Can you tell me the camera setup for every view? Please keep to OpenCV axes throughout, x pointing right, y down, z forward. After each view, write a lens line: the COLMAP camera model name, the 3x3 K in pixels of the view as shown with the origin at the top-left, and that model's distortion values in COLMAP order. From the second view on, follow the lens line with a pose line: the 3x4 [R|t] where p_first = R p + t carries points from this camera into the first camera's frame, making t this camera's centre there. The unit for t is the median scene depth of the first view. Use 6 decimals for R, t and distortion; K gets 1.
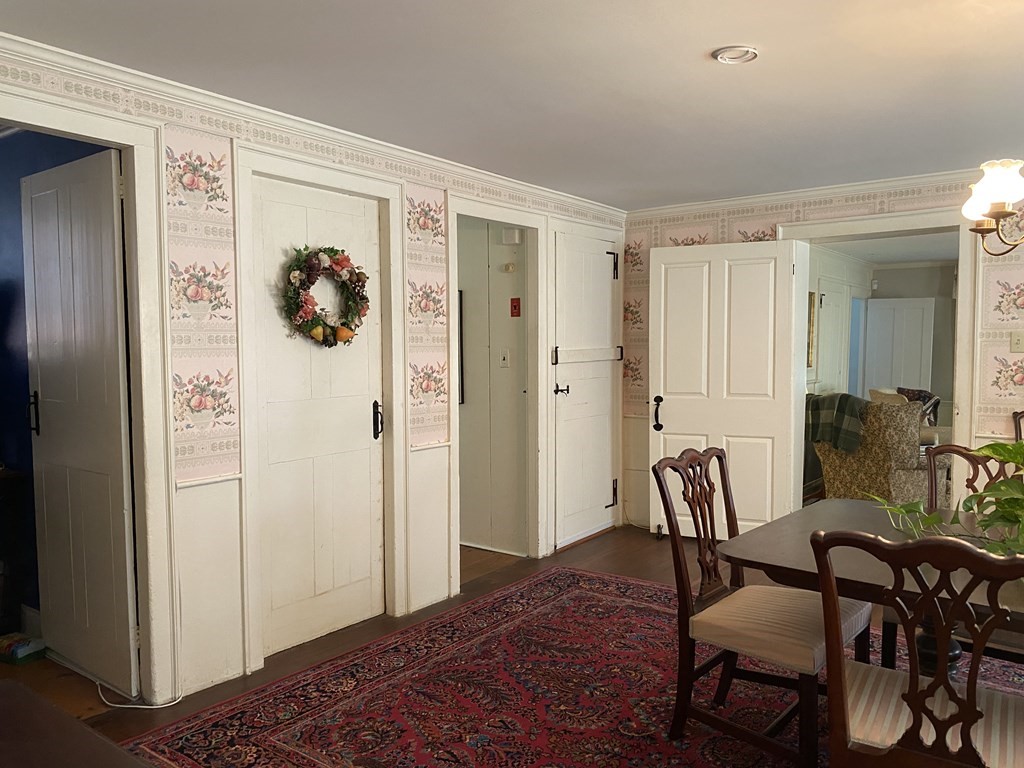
lens RADIAL K [[764.6, 0, 501.8], [0, 764.6, 392.1], [0, 0, 1]] dist [0.023238, -0.025832]
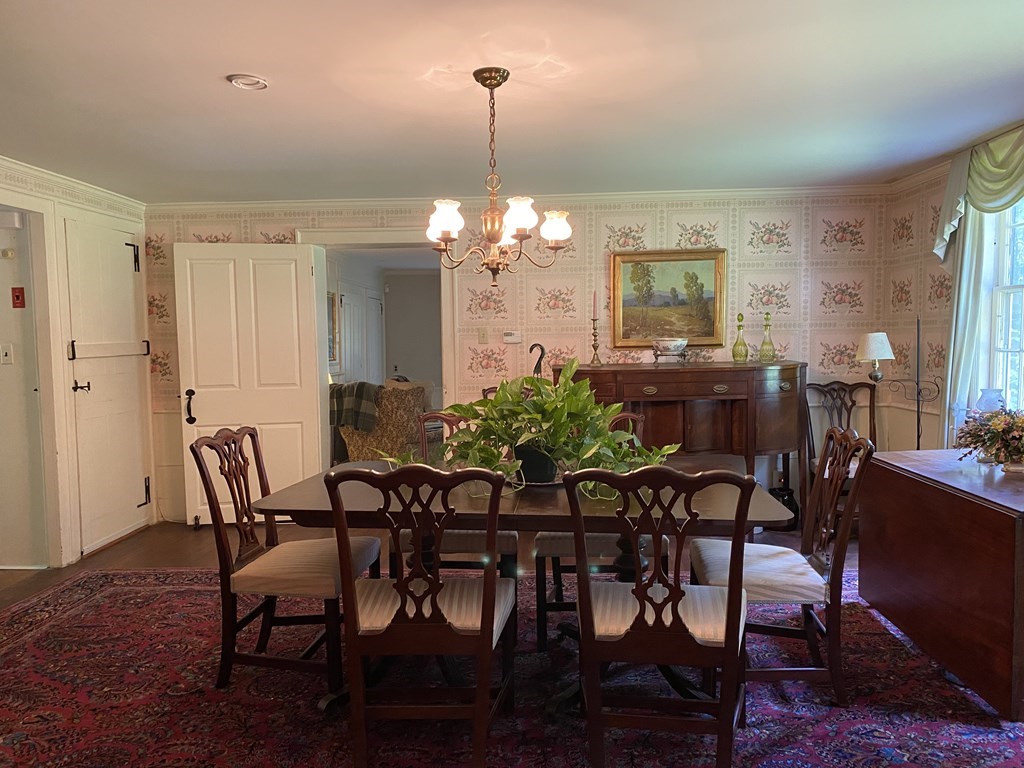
lens RADIAL K [[764.6, 0, 501.8], [0, 764.6, 392.1], [0, 0, 1]] dist [0.023238, -0.025832]
pose [[0.829179, -0.042389, 0.557373, -0.025831], [0.042522, 0.999015, 0.012718, 0.018038], [-0.557363, 0.013155, 0.830165, -0.100147]]
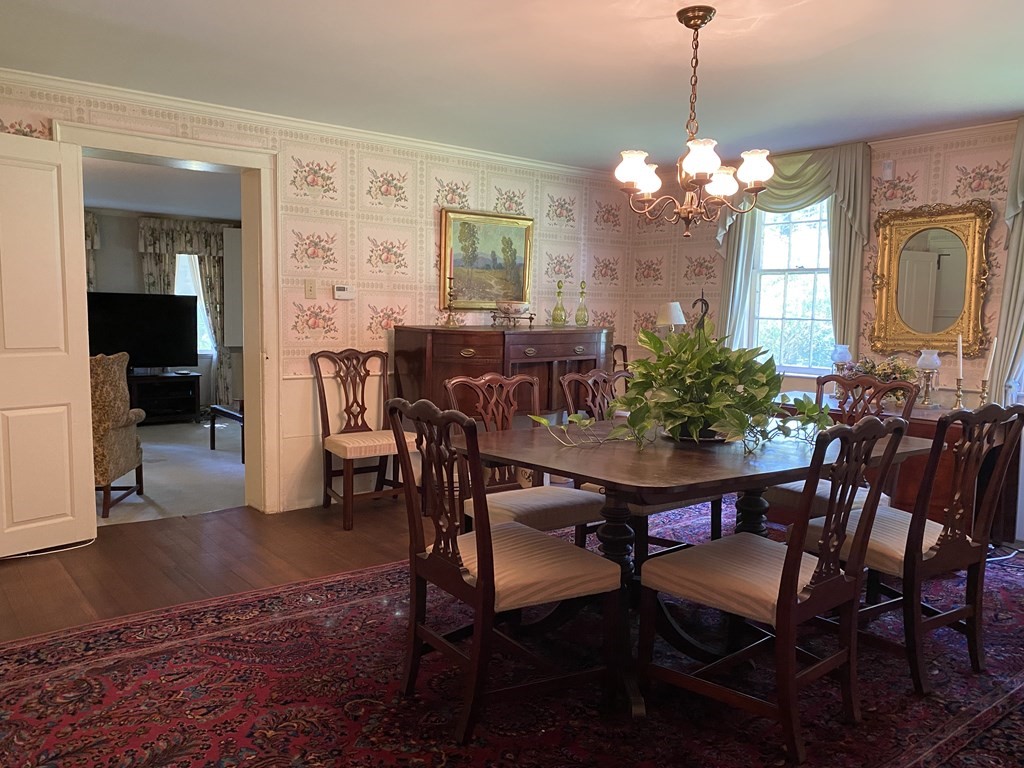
lens RADIAL K [[767.6, 0, 548.4], [0, 767.6, 385.5], [0, 0, 1]] dist [0.005794, -0.004817]
pose [[0.251599, -0.081032, 0.964433, -0.336494], [0.039972, 0.996509, 0.073299, 0.005395], [-0.967006, 0.020109, 0.253960, 0.443631]]
